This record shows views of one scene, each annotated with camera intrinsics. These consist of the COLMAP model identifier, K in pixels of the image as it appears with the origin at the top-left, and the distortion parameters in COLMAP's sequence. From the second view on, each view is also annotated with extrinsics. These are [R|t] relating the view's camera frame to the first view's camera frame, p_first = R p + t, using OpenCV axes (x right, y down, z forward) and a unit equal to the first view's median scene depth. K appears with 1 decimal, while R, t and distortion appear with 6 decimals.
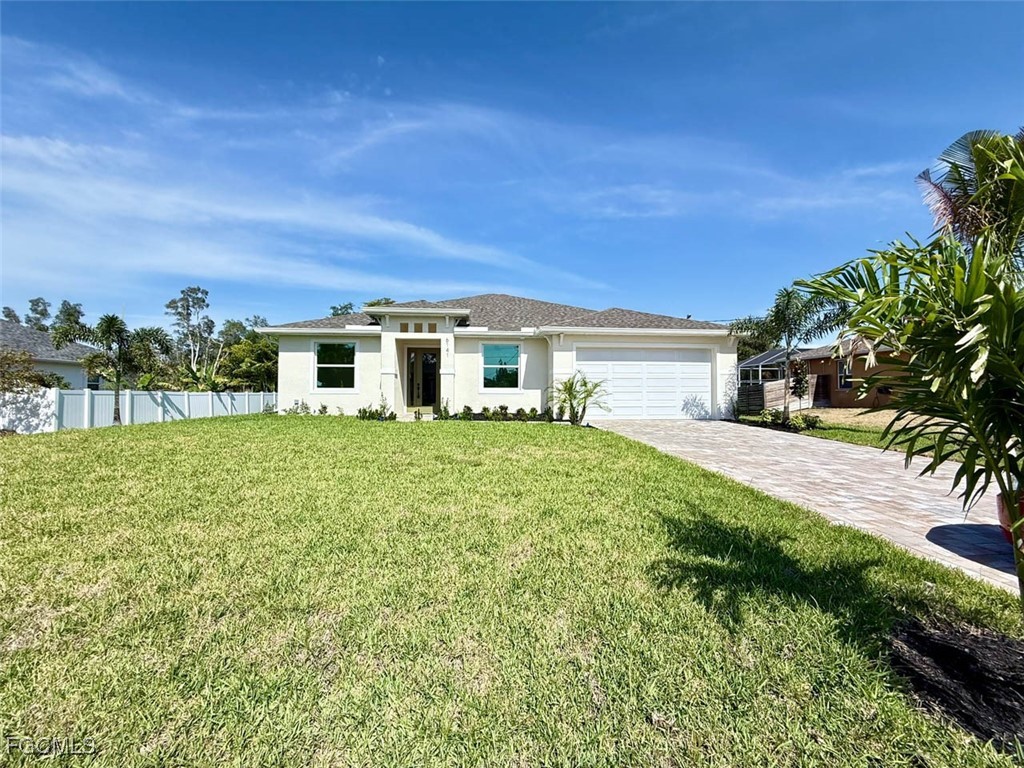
lens RADIAL K [[433.7, 0, 507.6], [0, 433.7, 382.3], [0, 0, 1]] dist [0.001506, 0.000126]
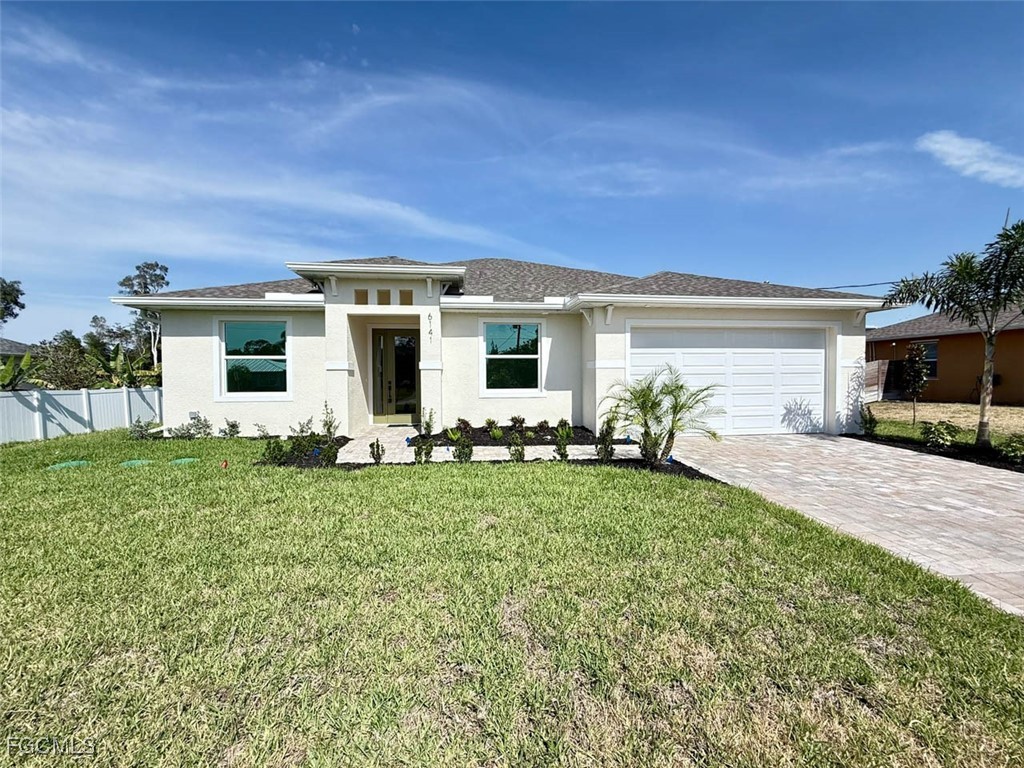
lens RADIAL K [[409.2, 0, 509.6], [0, 409.2, 385.6], [0, 0, 1]] dist [0.000922, -0.000087]
pose [[0.998997, -0.010105, 0.043622, -0.037823], [0.007559, 0.998281, 0.058128, -0.022940], [-0.044134, -0.057740, 0.997356, 0.298166]]
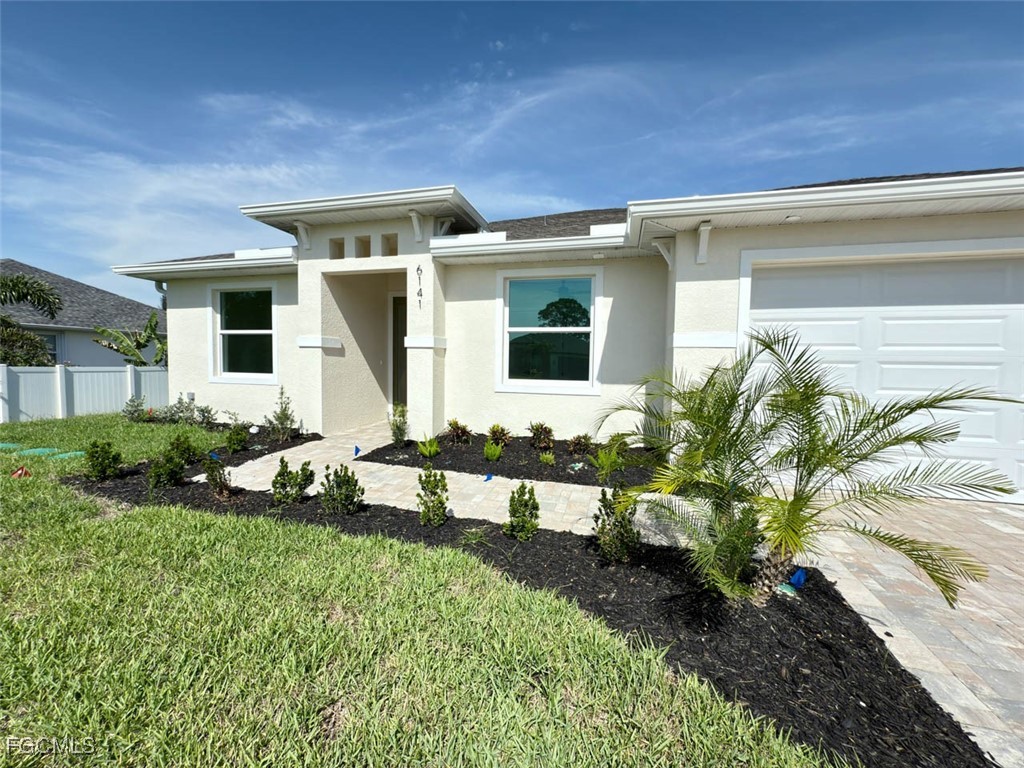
lens RADIAL K [[400.2, 0, 509.5], [0, 400.2, 378.7], [0, 0, 1]] dist [-0.000773, -0.000228]
pose [[0.952584, 0.022726, -0.303425, 0.057198], [-0.004897, 0.998223, 0.059392, -0.009045], [0.304236, -0.055090, 0.951002, 0.490874]]
